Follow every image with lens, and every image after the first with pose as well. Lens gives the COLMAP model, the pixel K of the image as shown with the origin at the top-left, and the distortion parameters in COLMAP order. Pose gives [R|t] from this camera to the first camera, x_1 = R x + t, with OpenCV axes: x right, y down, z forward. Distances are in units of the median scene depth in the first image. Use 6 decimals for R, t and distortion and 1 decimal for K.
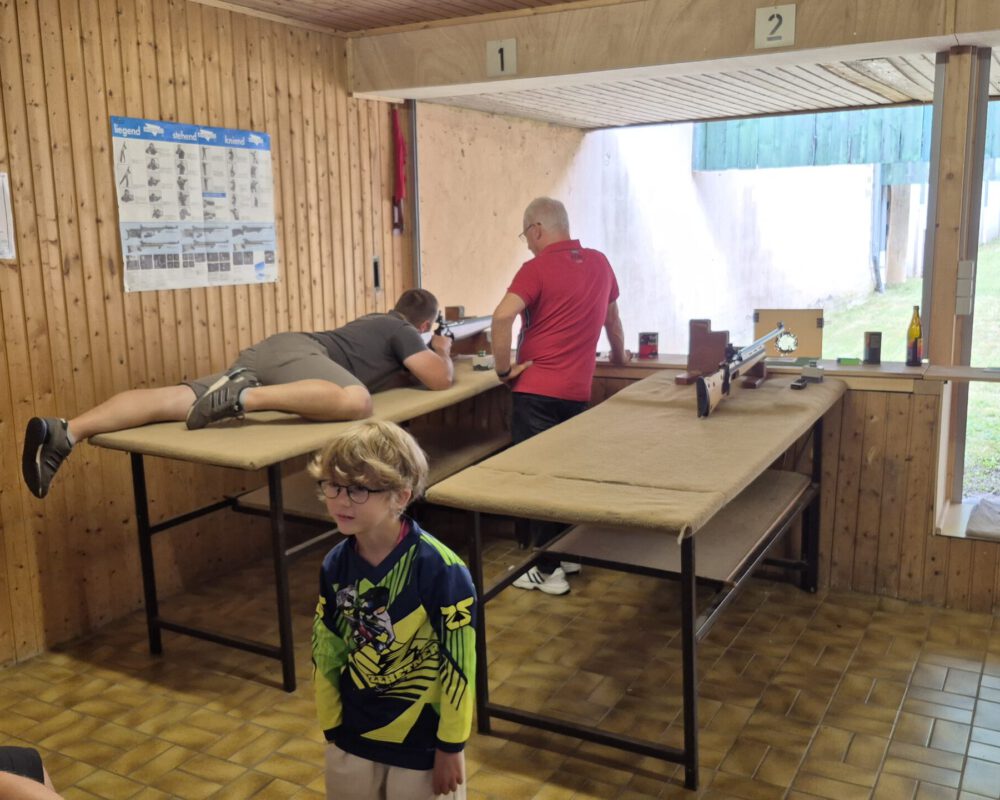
lens RADIAL K [[987.3, 0, 481.8], [0, 987.3, 389.4], [0, 0, 1]] dist [0.118037, -0.189359]
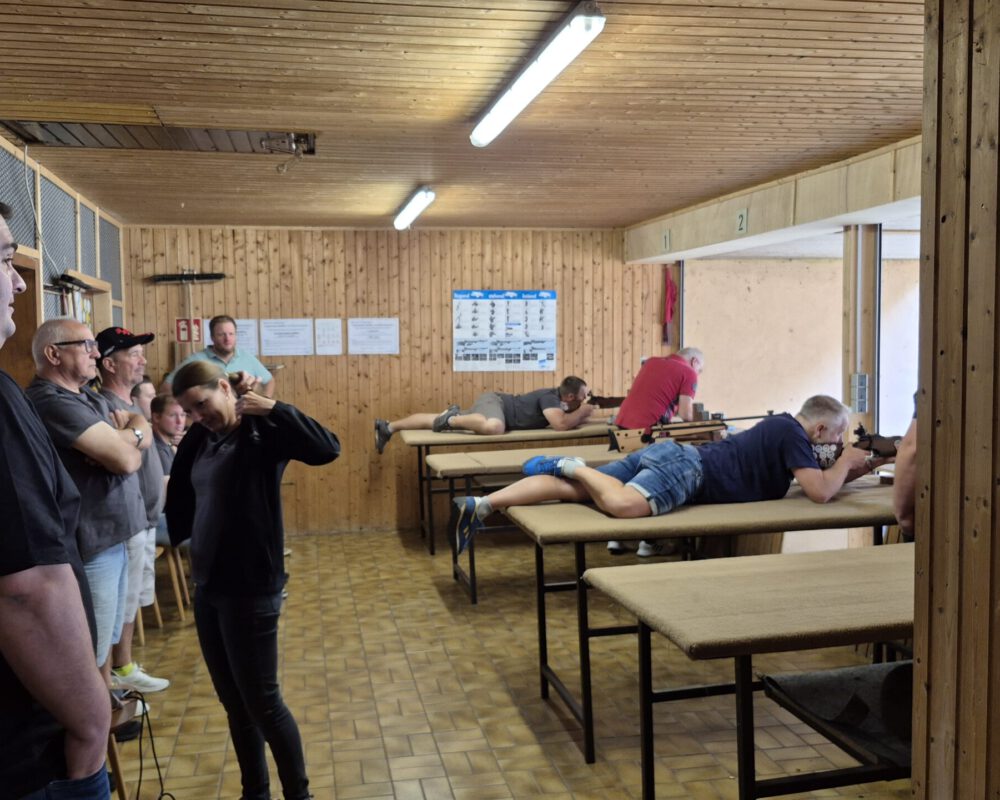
lens RADIAL K [[987.0, 0, 490.7], [0, 987.0, 385.5], [0, 0, 1]] dist [0.114139, -0.187755]
pose [[0.650136, 0.050207, -0.758158, 1.171648], [-0.129652, 0.990511, -0.045586, 0.016188], [0.748675, 0.127934, 0.650476, -0.268111]]
